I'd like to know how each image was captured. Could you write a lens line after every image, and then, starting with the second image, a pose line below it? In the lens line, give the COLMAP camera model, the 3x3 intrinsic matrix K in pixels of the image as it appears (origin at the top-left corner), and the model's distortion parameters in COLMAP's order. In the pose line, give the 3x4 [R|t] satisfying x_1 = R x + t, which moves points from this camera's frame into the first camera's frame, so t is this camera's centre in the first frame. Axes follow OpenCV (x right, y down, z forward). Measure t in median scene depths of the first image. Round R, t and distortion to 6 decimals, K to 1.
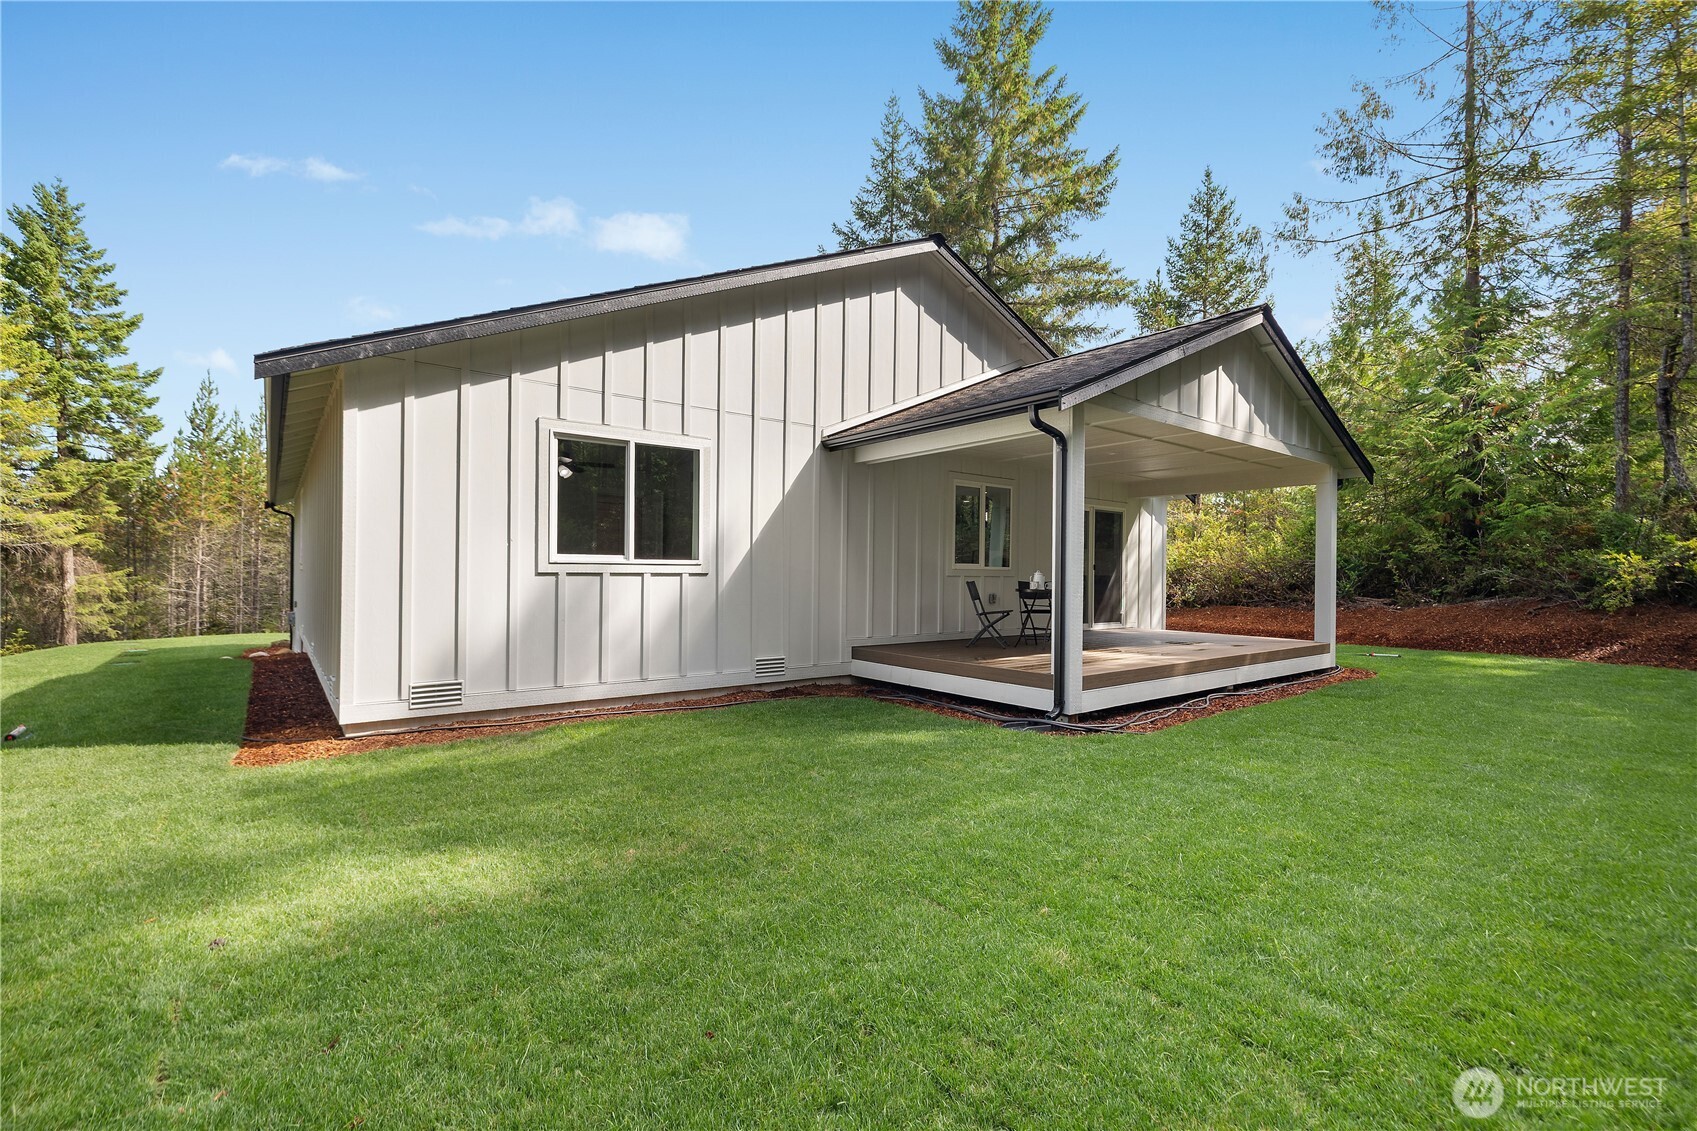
lens RADIAL K [[742.3, 0, 858.7], [0, 742.3, 576.0], [0, 0, 1]] dist [-0.002930, -0.000353]
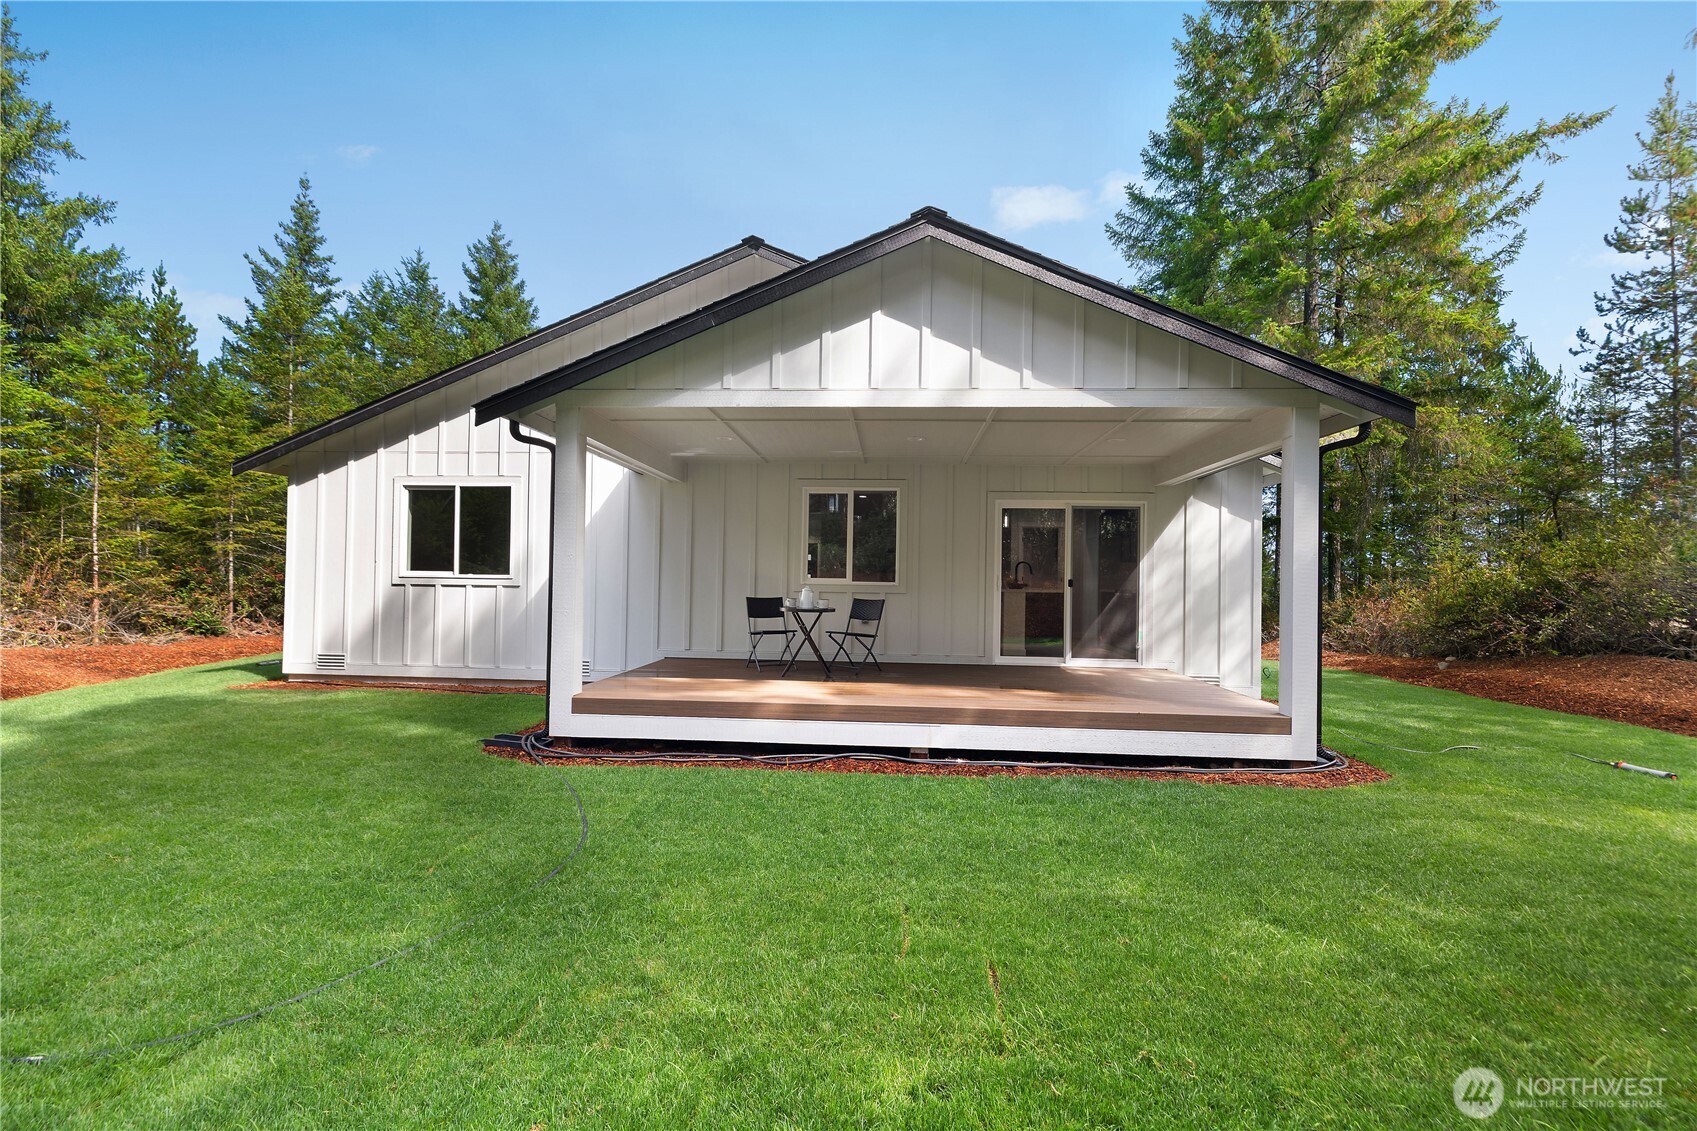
lens RADIAL K [[722.1, 0, 840.3], [0, 722.1, 579.0], [0, 0, 1]] dist [-0.003136, 0.000066]
pose [[0.741103, 0.001307, -0.671391, 1.062420], [-0.009855, 0.999912, -0.008931, -0.009334], [0.671319, 0.013236, 0.741050, 0.502211]]
